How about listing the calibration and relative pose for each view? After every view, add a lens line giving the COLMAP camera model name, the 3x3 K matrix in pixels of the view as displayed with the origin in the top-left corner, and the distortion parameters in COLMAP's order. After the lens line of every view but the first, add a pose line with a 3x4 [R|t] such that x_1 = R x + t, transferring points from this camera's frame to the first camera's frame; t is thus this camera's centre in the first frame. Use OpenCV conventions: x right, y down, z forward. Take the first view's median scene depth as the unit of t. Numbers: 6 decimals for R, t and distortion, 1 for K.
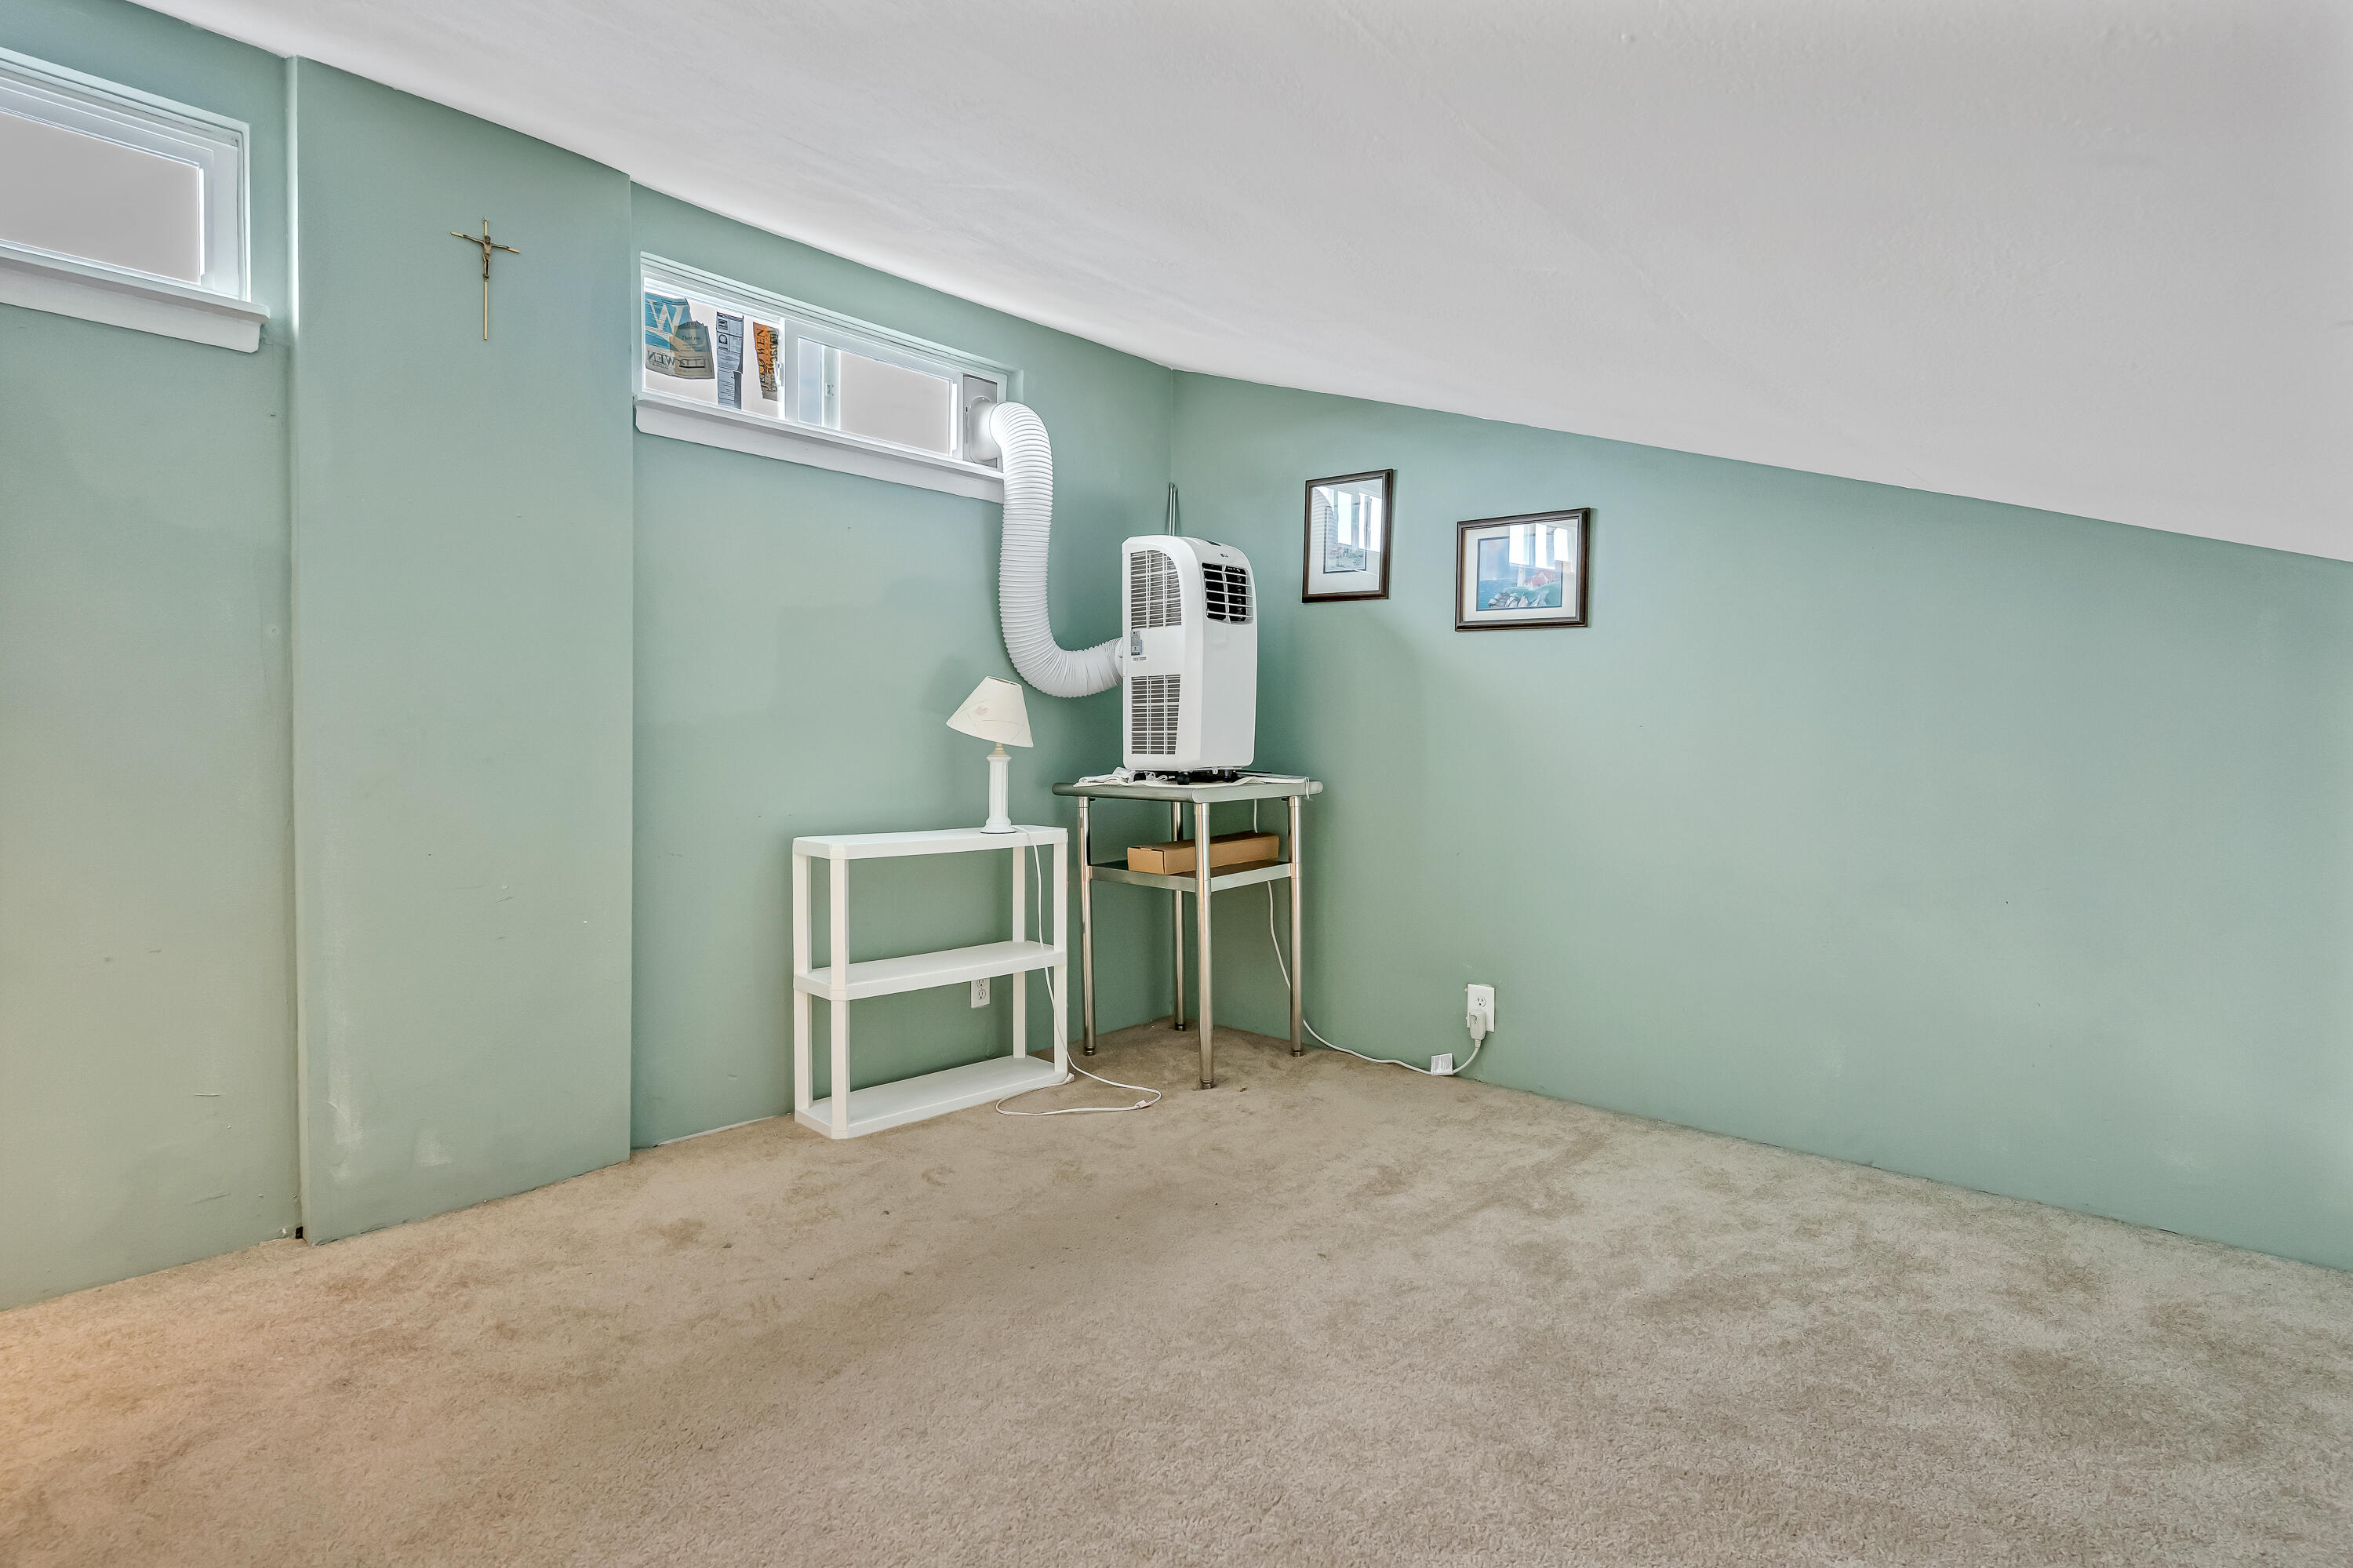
lens RADIAL K [[1212.1, 0, 1147.6], [0, 1212.1, 749.9], [0, 0, 1]] dist [-0.001054, 0.000298]
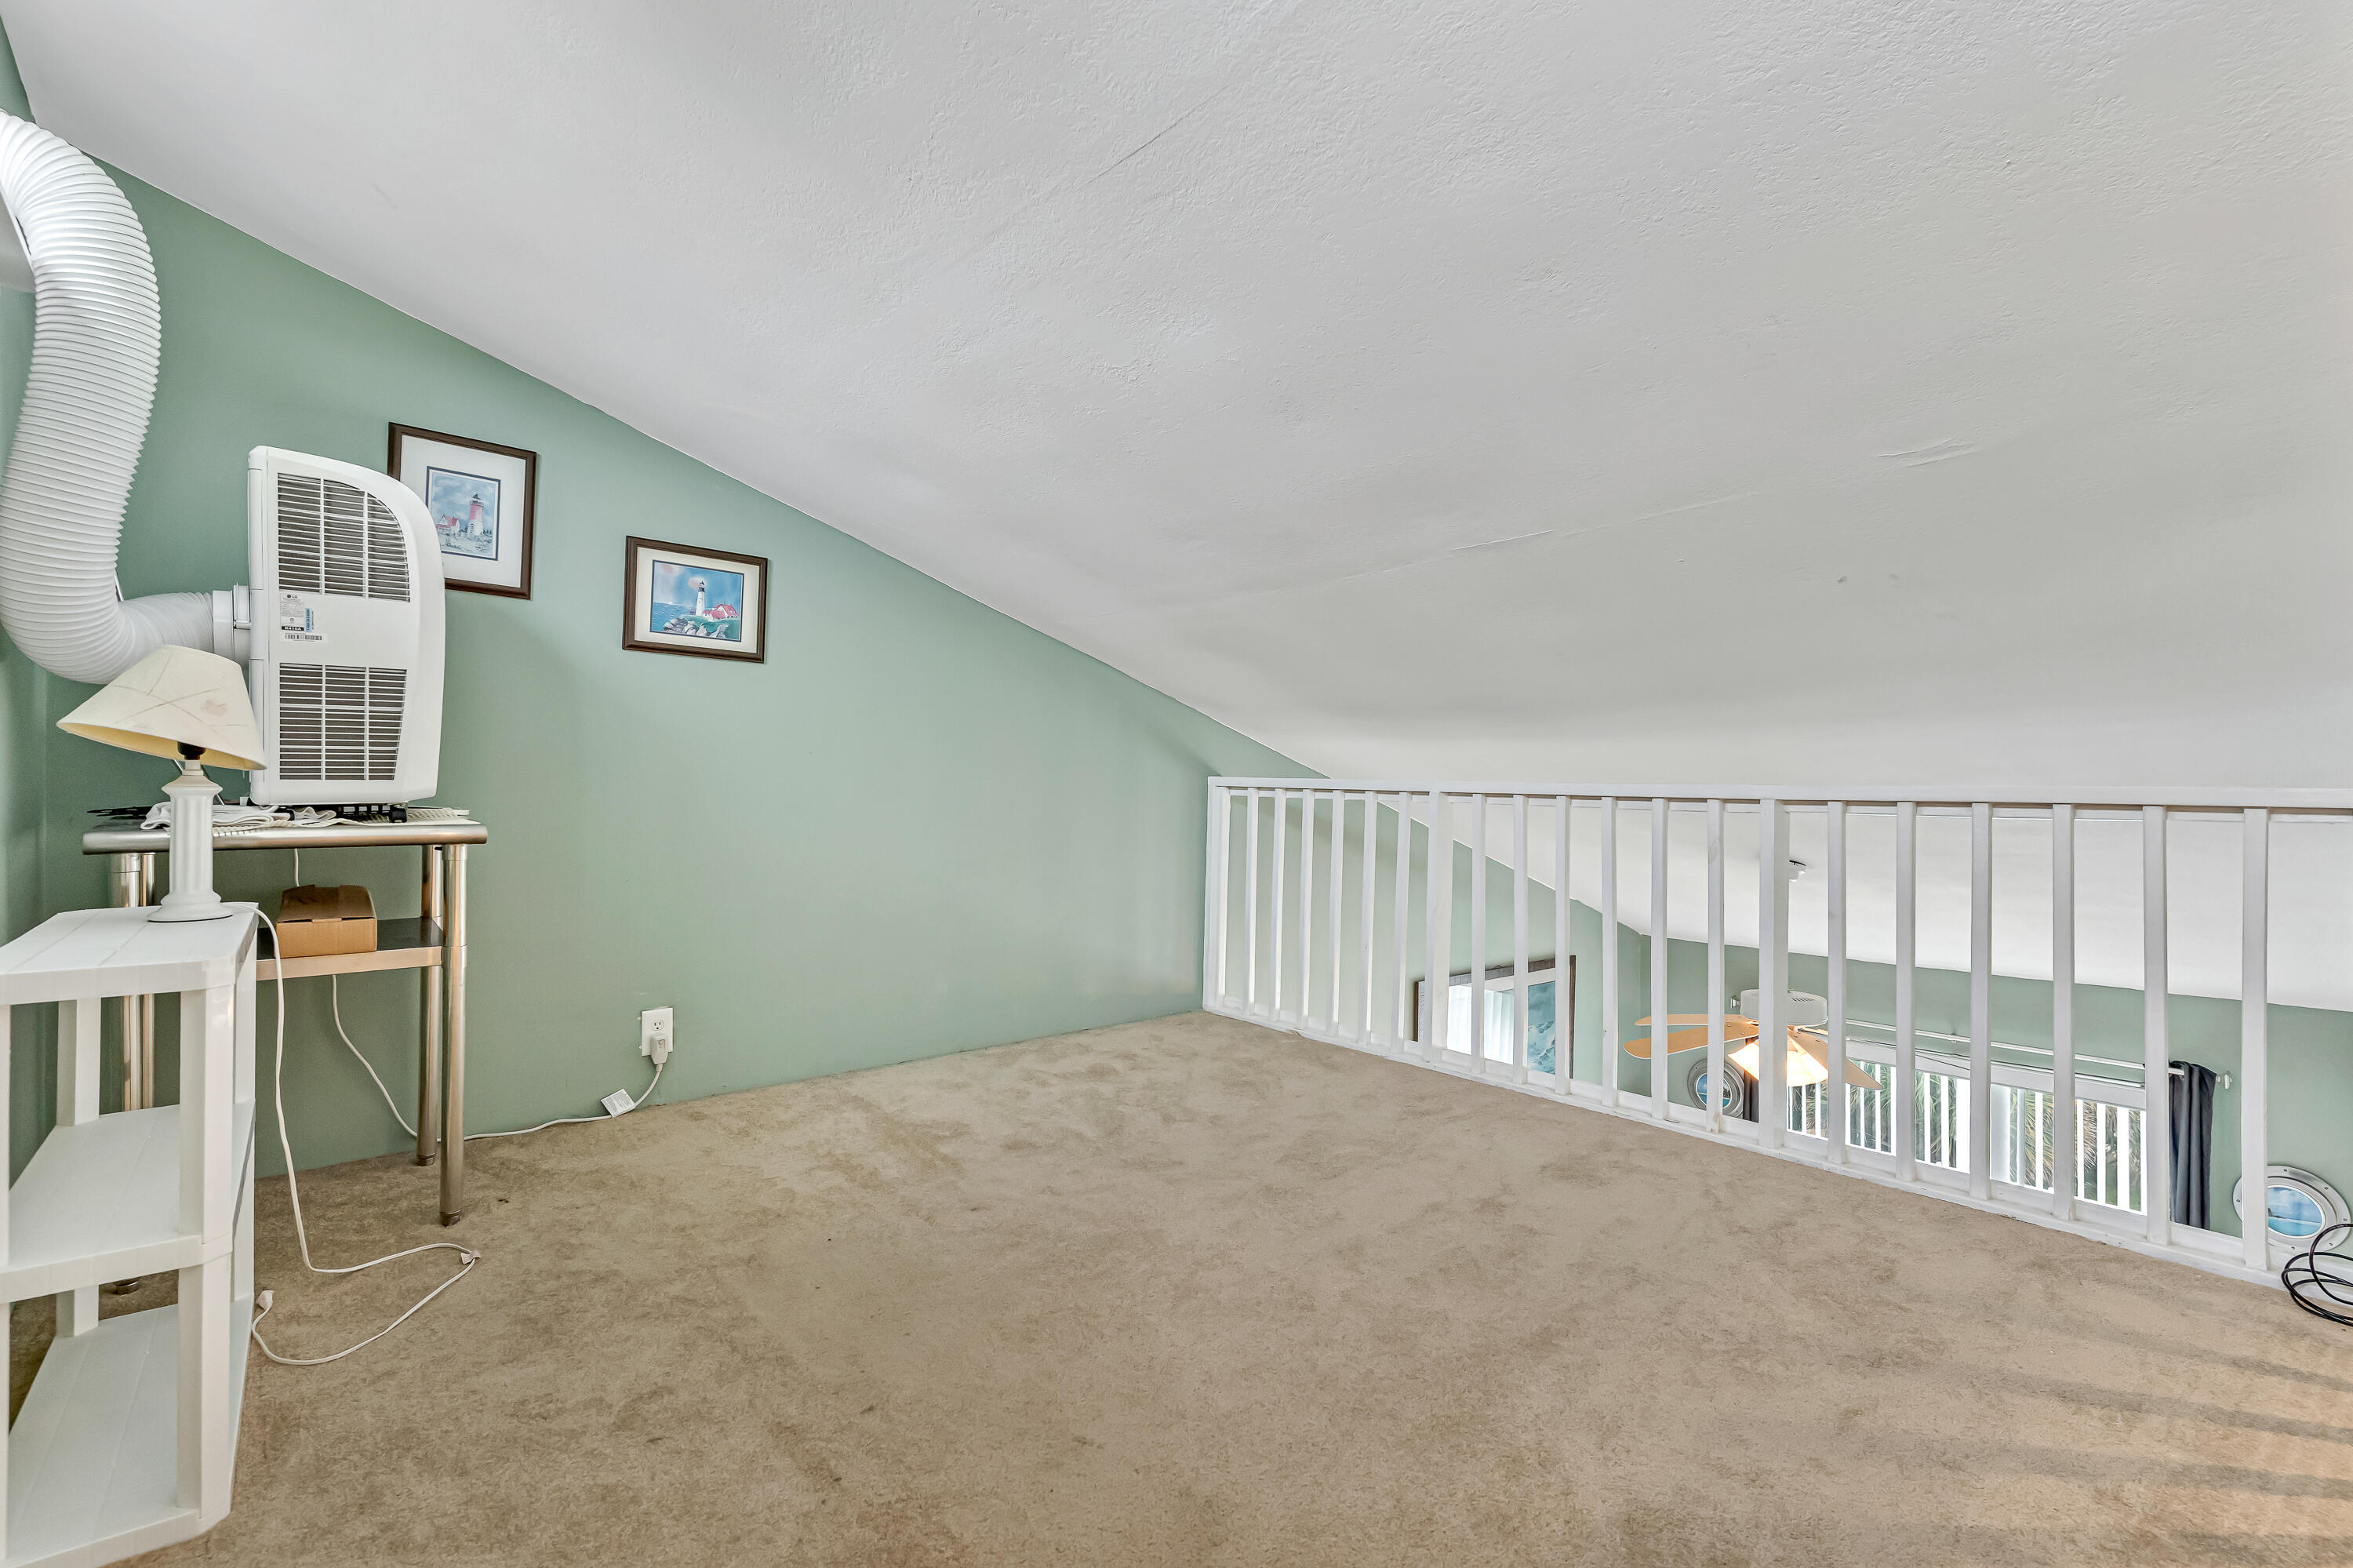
lens RADIAL K [[1208.7, 0, 1176.5], [0, 1208.7, 784.0], [0, 0, 1]] dist [-0.001828, 0.000315]
pose [[0.055228, -0.011864, 0.998403, -0.726763], [0.001042, 0.999930, 0.011824, -0.001979], [-0.998473, 0.000388, 0.055236, 0.546693]]
